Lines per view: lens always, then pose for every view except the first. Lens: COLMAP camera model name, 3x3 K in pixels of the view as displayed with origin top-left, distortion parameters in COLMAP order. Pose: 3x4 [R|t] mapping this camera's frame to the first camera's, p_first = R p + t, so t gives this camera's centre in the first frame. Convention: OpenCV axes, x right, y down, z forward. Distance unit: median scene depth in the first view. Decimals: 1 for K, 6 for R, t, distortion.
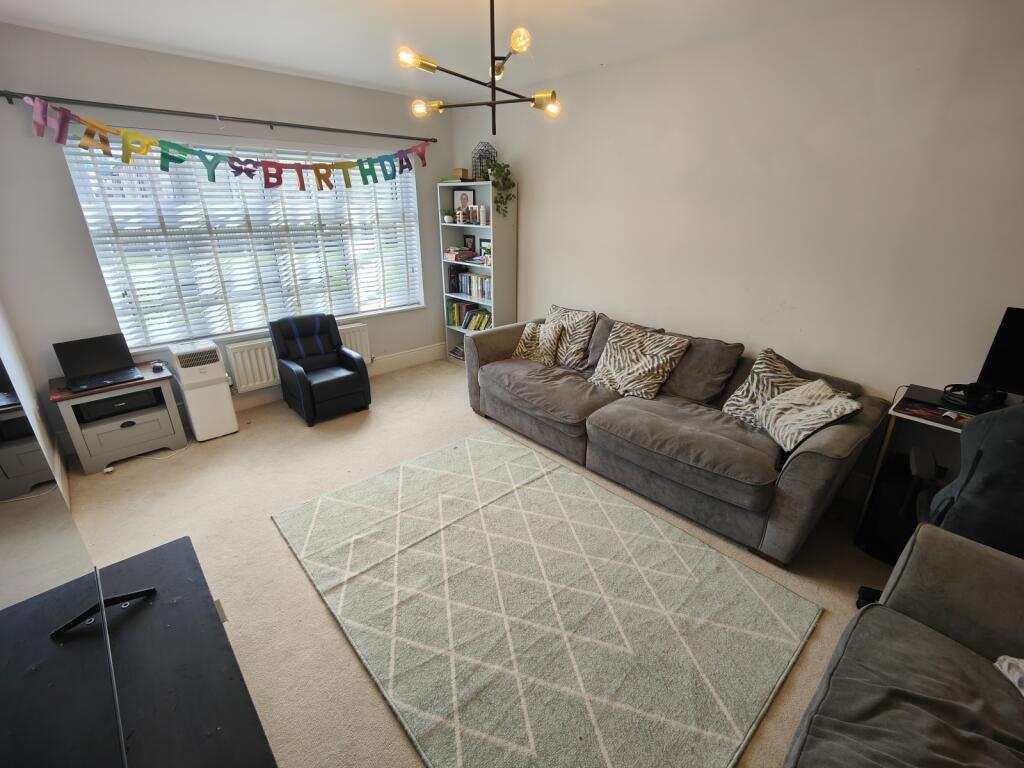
lens RADIAL K [[445.8, 0, 514.2], [0, 445.8, 381.2], [0, 0, 1]] dist [0.014511, -0.008079]
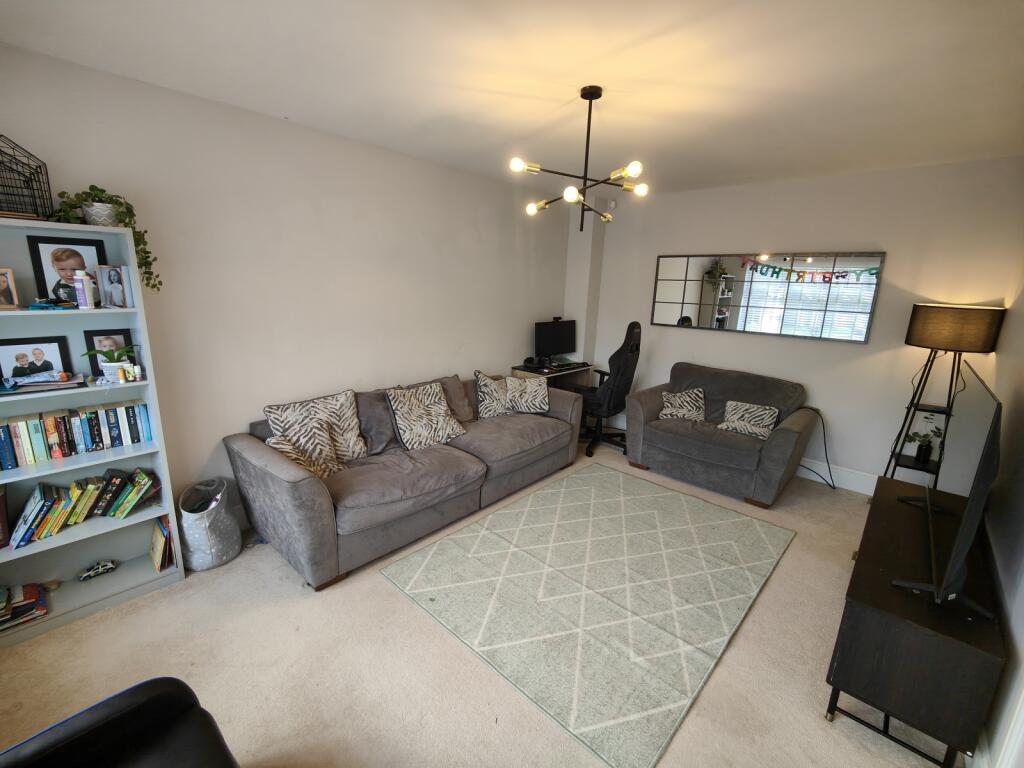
lens RADIAL K [[445.8, 0, 513.4], [0, 445.8, 380.2], [0, 0, 1]] dist [0.014511, -0.008079]
pose [[-0.079975, -0.231491, 0.969544, -1.083828], [0.336762, 0.909195, 0.244860, -0.434185], [-0.938187, 0.346088, 0.005245, 1.072469]]
